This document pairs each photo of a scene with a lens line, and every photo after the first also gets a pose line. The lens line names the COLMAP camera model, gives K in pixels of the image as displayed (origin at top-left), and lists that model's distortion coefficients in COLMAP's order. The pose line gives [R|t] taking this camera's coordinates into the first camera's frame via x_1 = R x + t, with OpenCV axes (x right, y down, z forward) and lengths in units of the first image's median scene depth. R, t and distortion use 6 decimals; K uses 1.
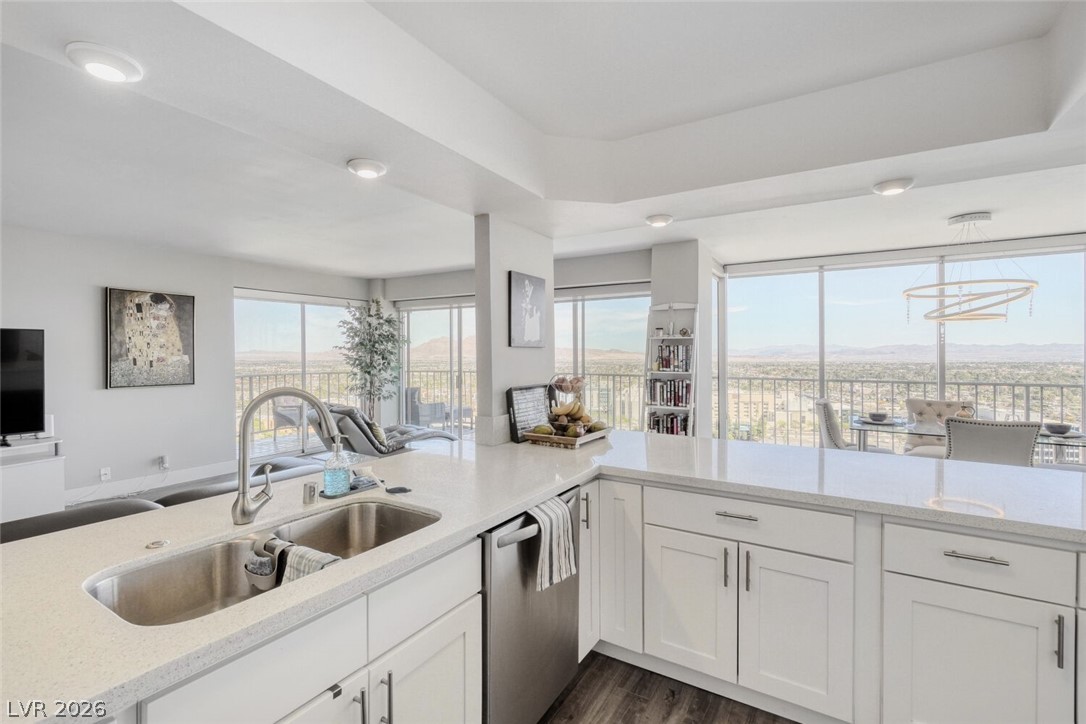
lens RADIAL K [[482.0, 0, 535.6], [0, 482.0, 355.2], [0, 0, 1]] dist [-0.011323, 0.001823]
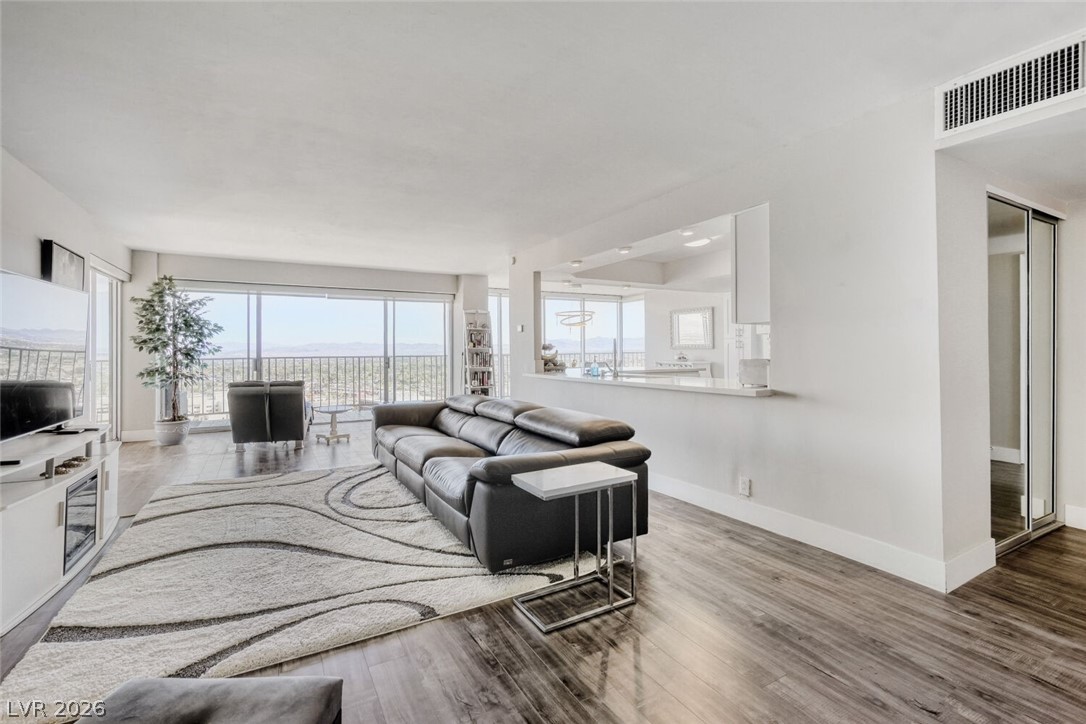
lens RADIAL K [[482.0, 0, 522.1], [0, 482.0, 359.3], [0, 0, 1]] dist [-0.011323, 0.001823]
pose [[0.489088, -0.023548, 0.871917, -1.124817], [0.008388, 0.999716, 0.022294, 0.035324], [-0.872194, -0.003590, 0.489147, -0.017151]]
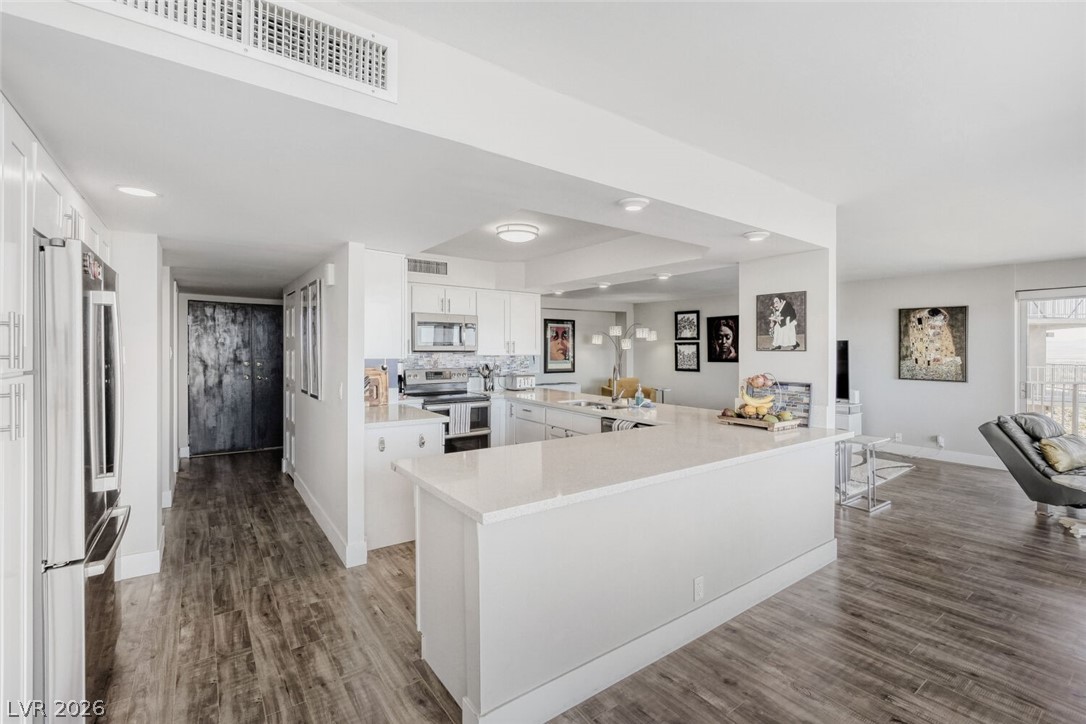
lens RADIAL K [[482.0, 0, 541.6], [0, 482.0, 344.6], [0, 0, 1]] dist [-0.011323, 0.001823]
pose [[-0.372802, -0.013834, -0.927808, 0.767409], [-0.009897, 0.999891, -0.010932, -0.007656], [0.927858, 0.005107, -0.372898, 0.503773]]
